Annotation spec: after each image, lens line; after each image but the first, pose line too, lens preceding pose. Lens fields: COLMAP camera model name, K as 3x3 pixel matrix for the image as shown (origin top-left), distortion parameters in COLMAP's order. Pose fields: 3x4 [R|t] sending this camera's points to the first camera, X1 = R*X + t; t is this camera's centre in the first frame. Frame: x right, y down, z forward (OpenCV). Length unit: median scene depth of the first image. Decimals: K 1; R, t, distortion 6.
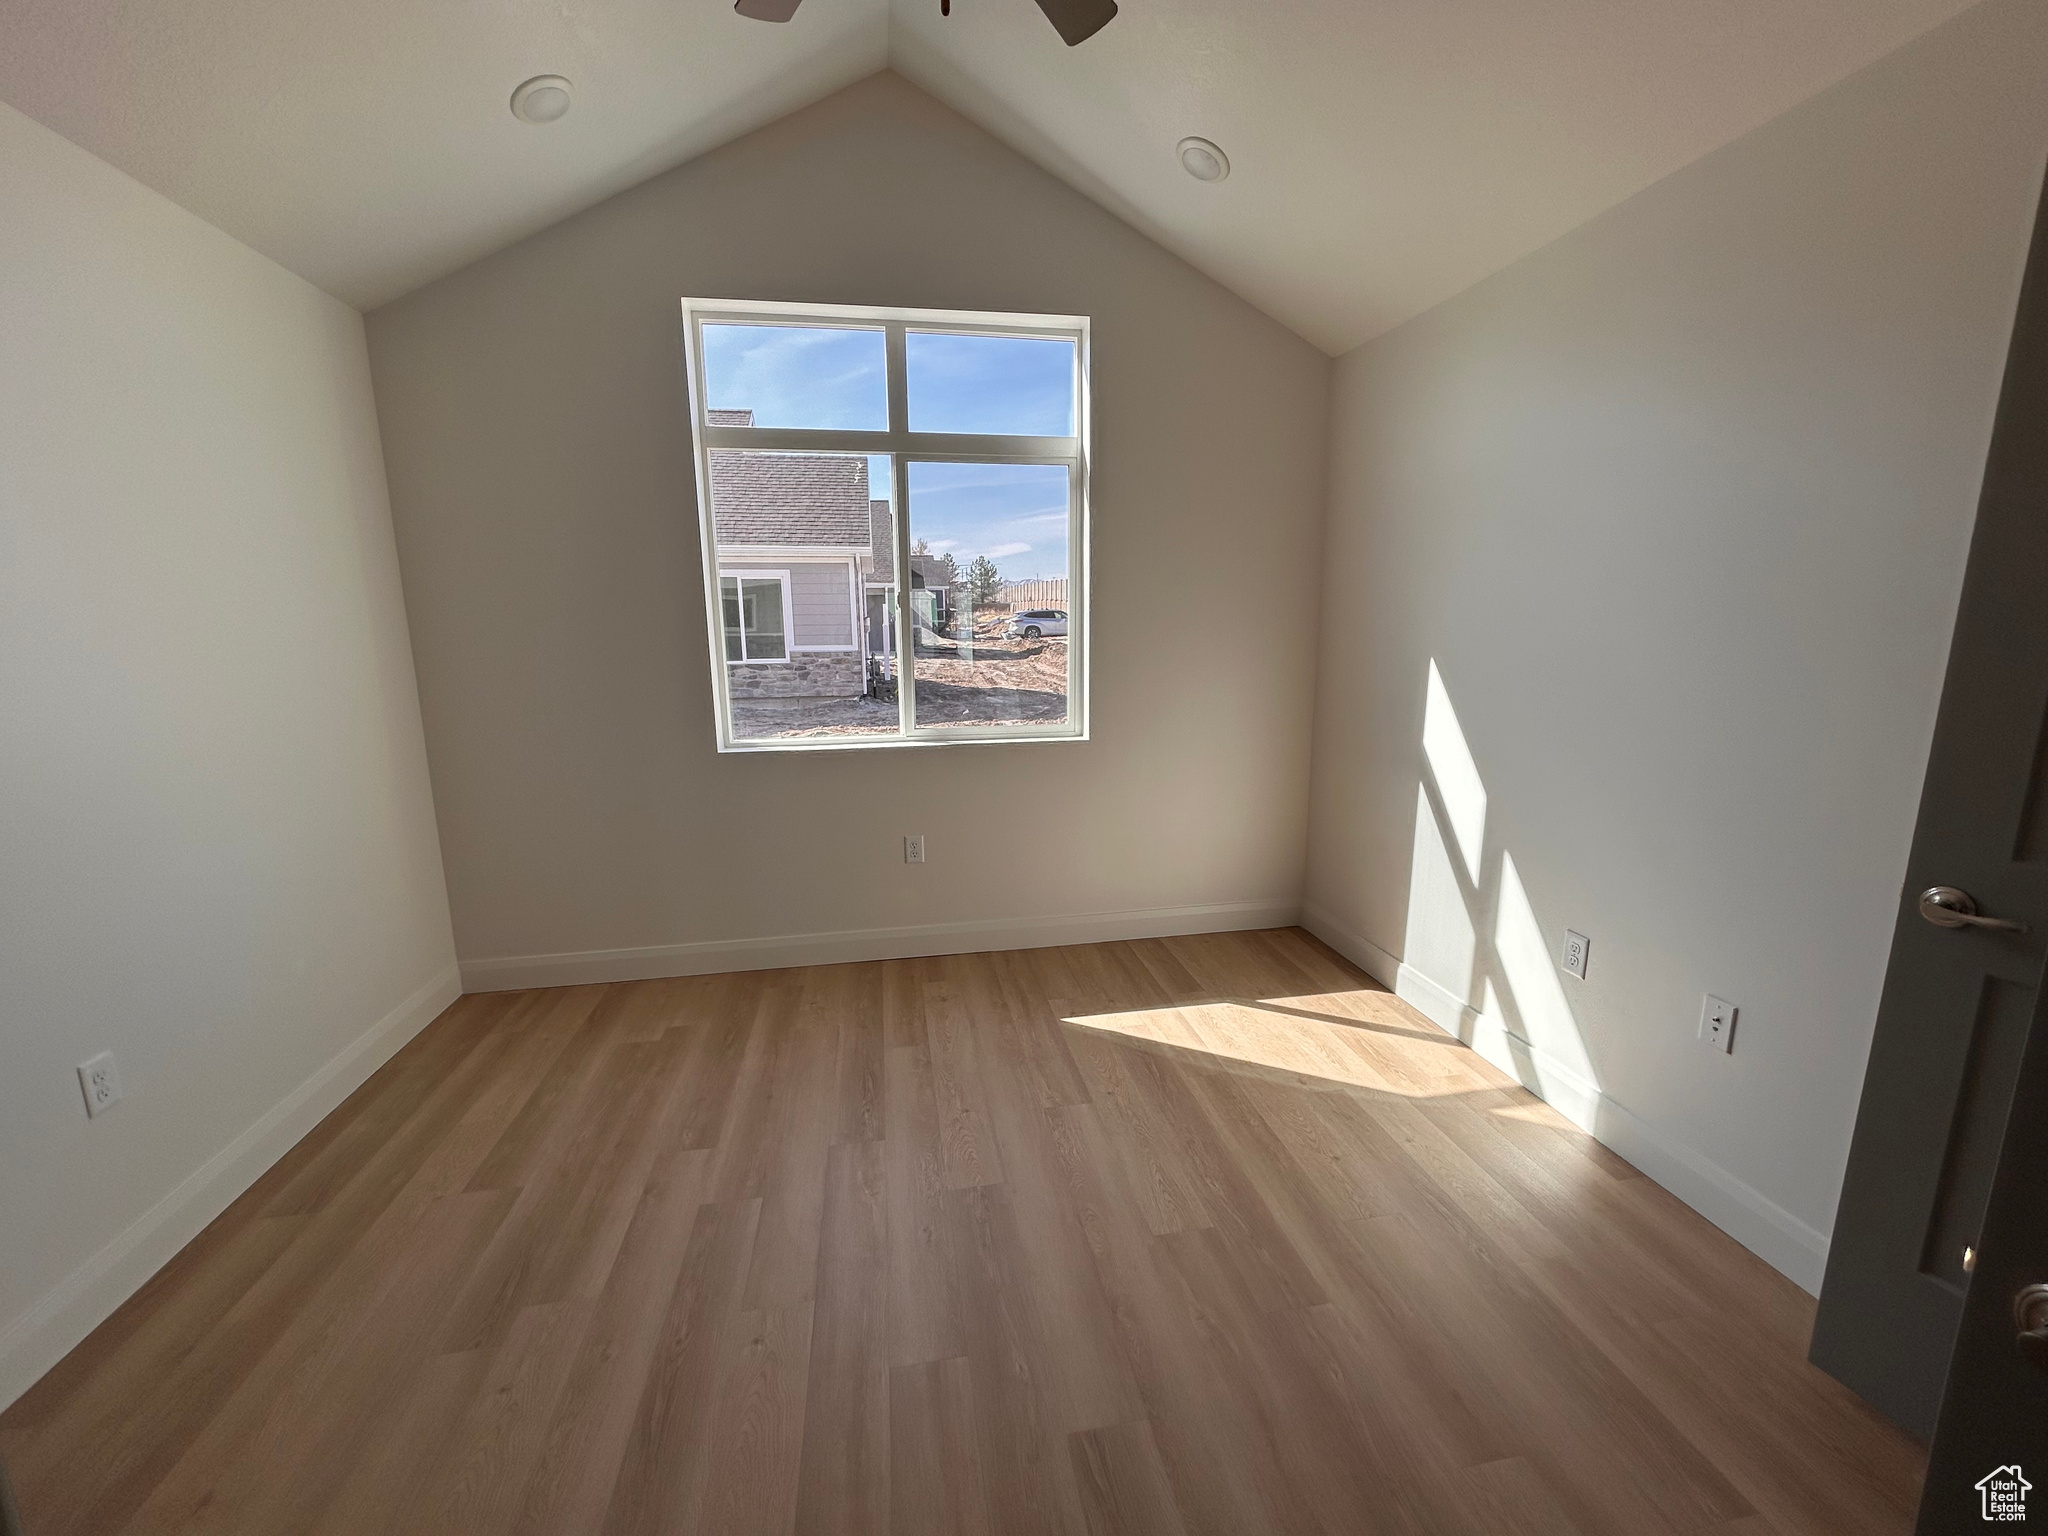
lens RADIAL K [[823.4, 0, 1013.5], [0, 823.4, 754.7], [0, 0, 1]] dist [-0.002674, -0.000363]
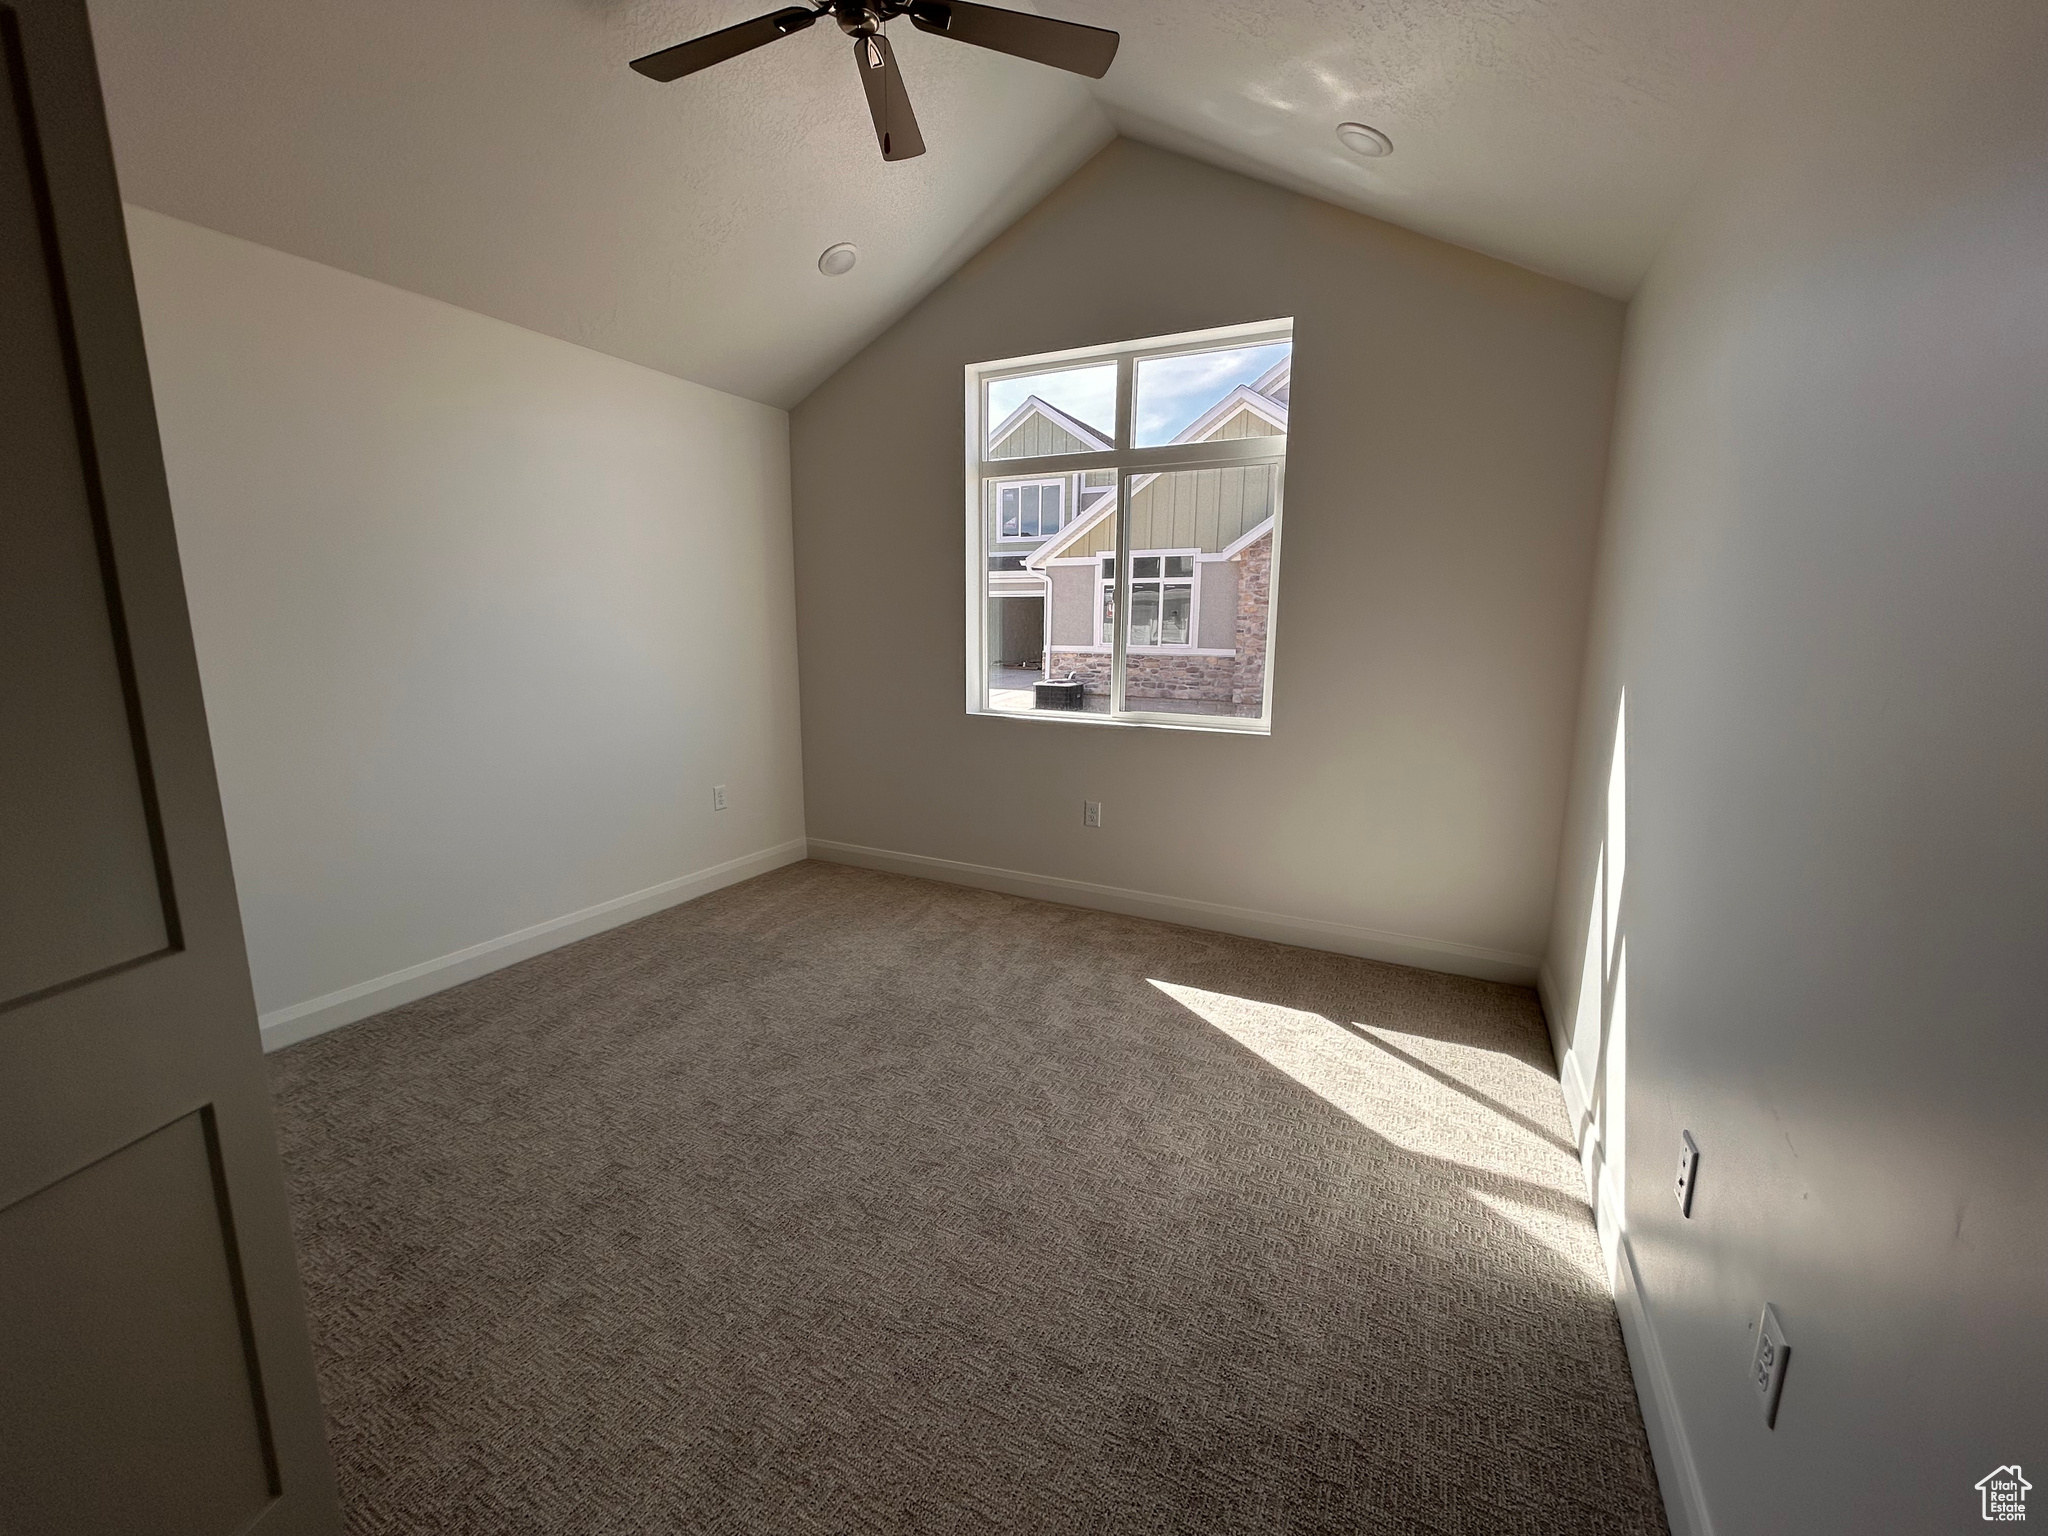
lens RADIAL K [[823.4, 0, 1040.7], [0, 823.4, 760.8], [0, 0, 1]] dist [-0.002674, -0.000363]
pose [[0.808288, 0.117249, -0.576995, 0.466962], [-0.115366, 0.992514, 0.040074, 0.004179], [0.577374, 0.034174, 0.815764, 0.015746]]
